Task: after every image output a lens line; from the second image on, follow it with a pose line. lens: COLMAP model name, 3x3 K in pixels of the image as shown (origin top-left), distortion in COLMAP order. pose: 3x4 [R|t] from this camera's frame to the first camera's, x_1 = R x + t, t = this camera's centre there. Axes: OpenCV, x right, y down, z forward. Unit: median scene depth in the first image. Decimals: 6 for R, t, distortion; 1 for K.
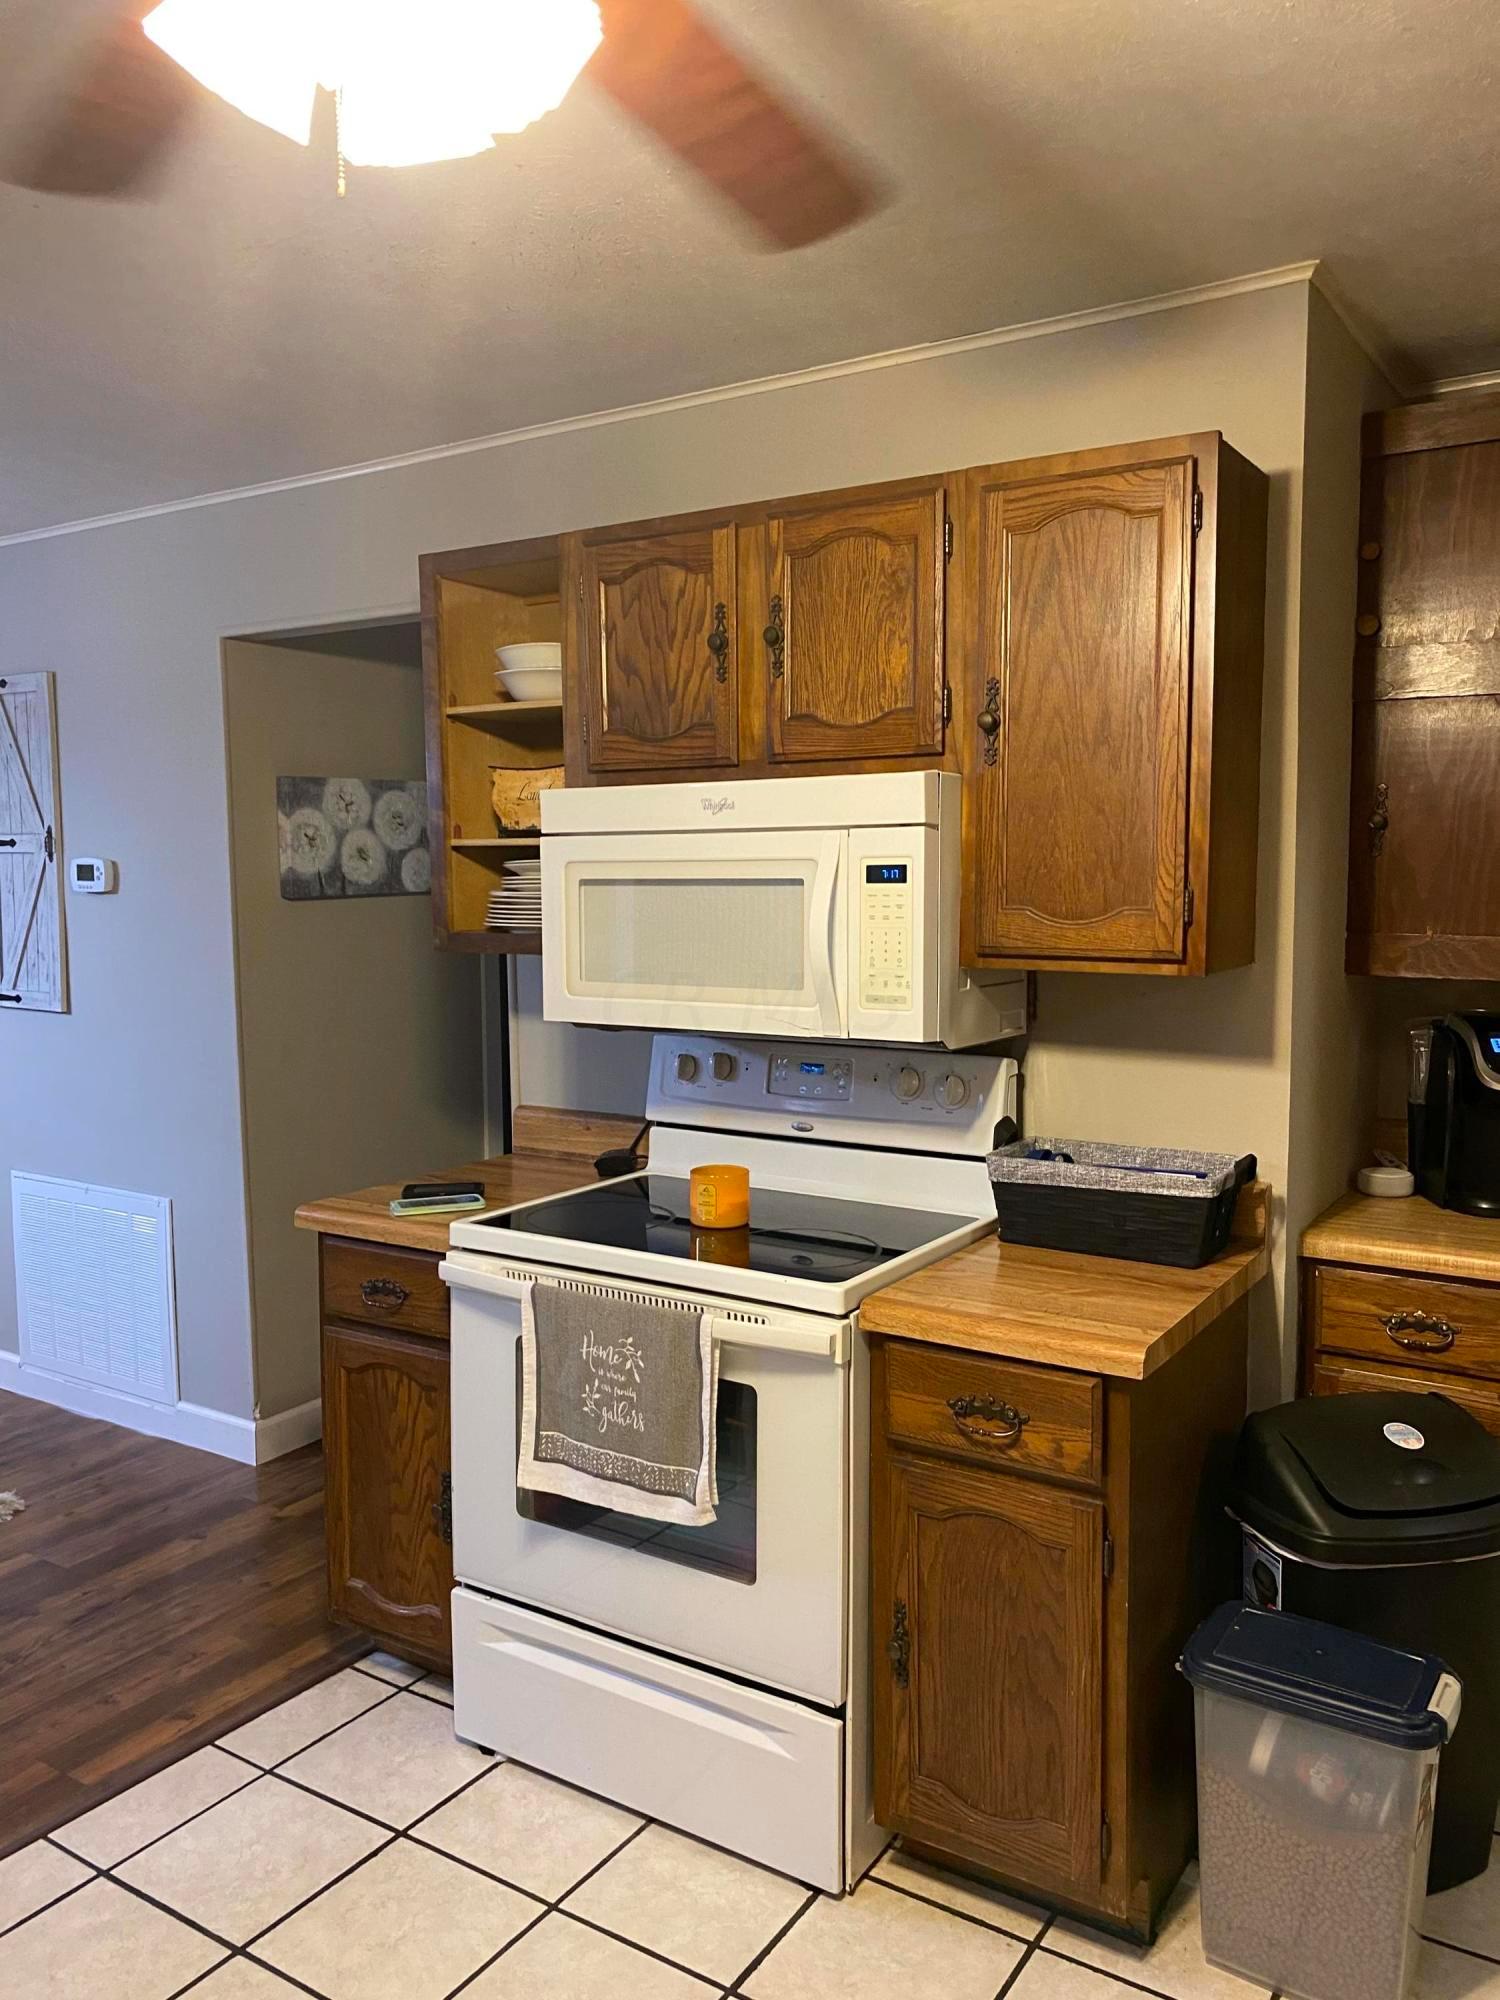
lens RADIAL K [[1527.4, 0, 745.8], [0, 1527.4, 1010.1], [0, 0, 1]] dist [0.026023, -0.050881]
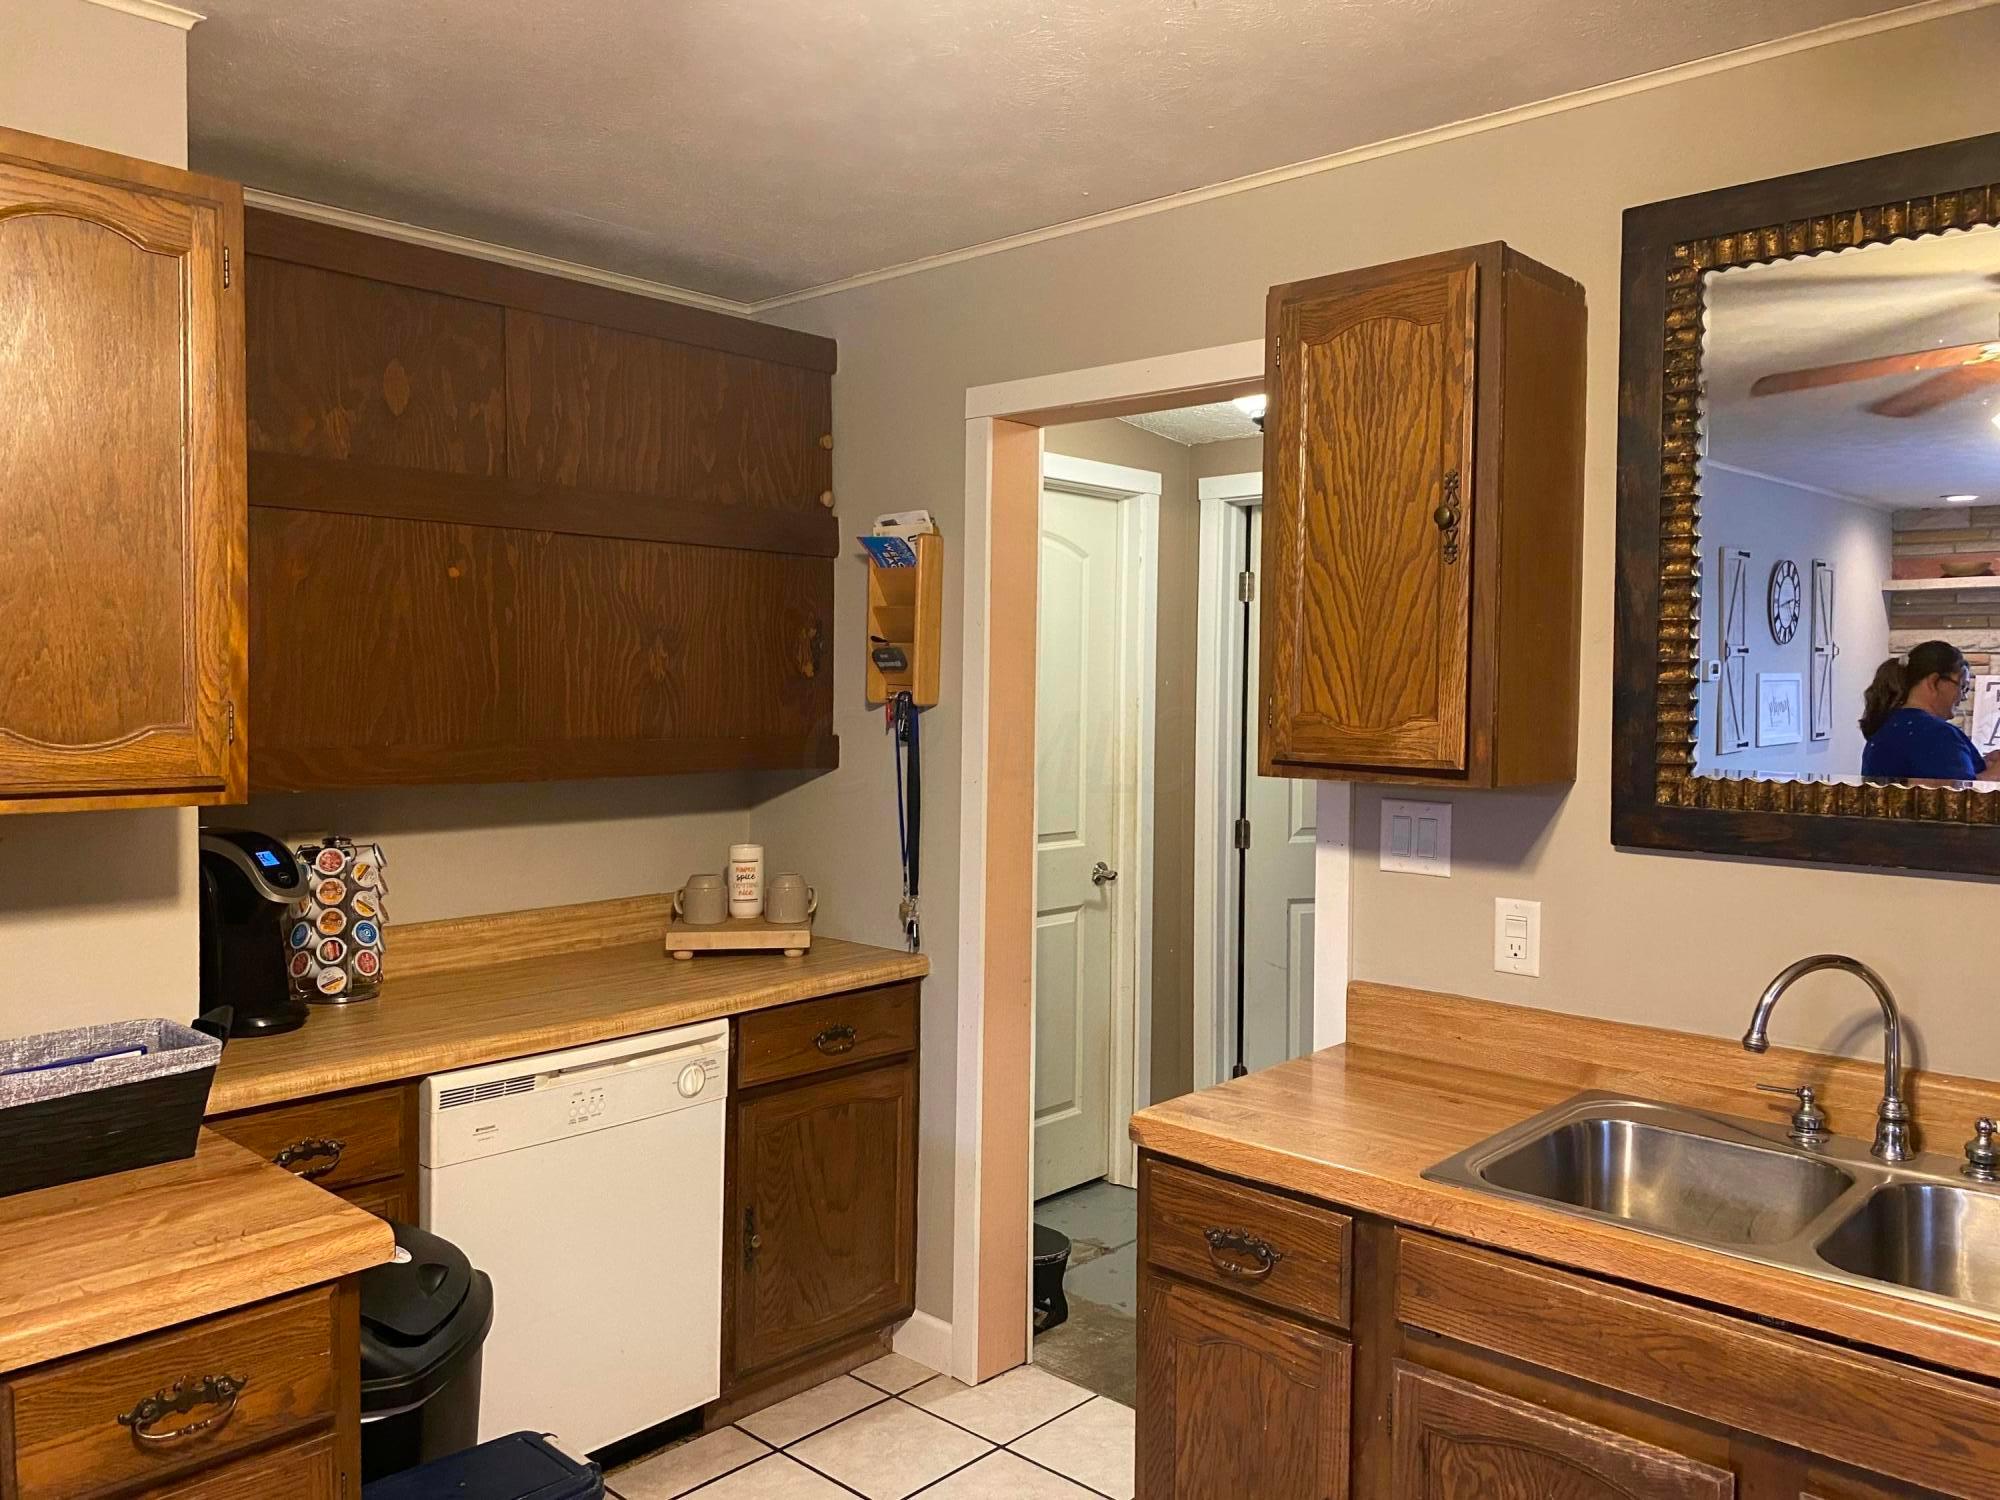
lens RADIAL K [[1527.4, 0, 995.2], [0, 1527.4, 737.2], [0, 0, 1]] dist [0.026023, -0.050881]
pose [[0.159411, -0.031512, 0.986709, -0.478147], [0.087050, 0.996046, 0.017746, -0.036997], [-0.983367, 0.083064, 0.161524, 0.437657]]
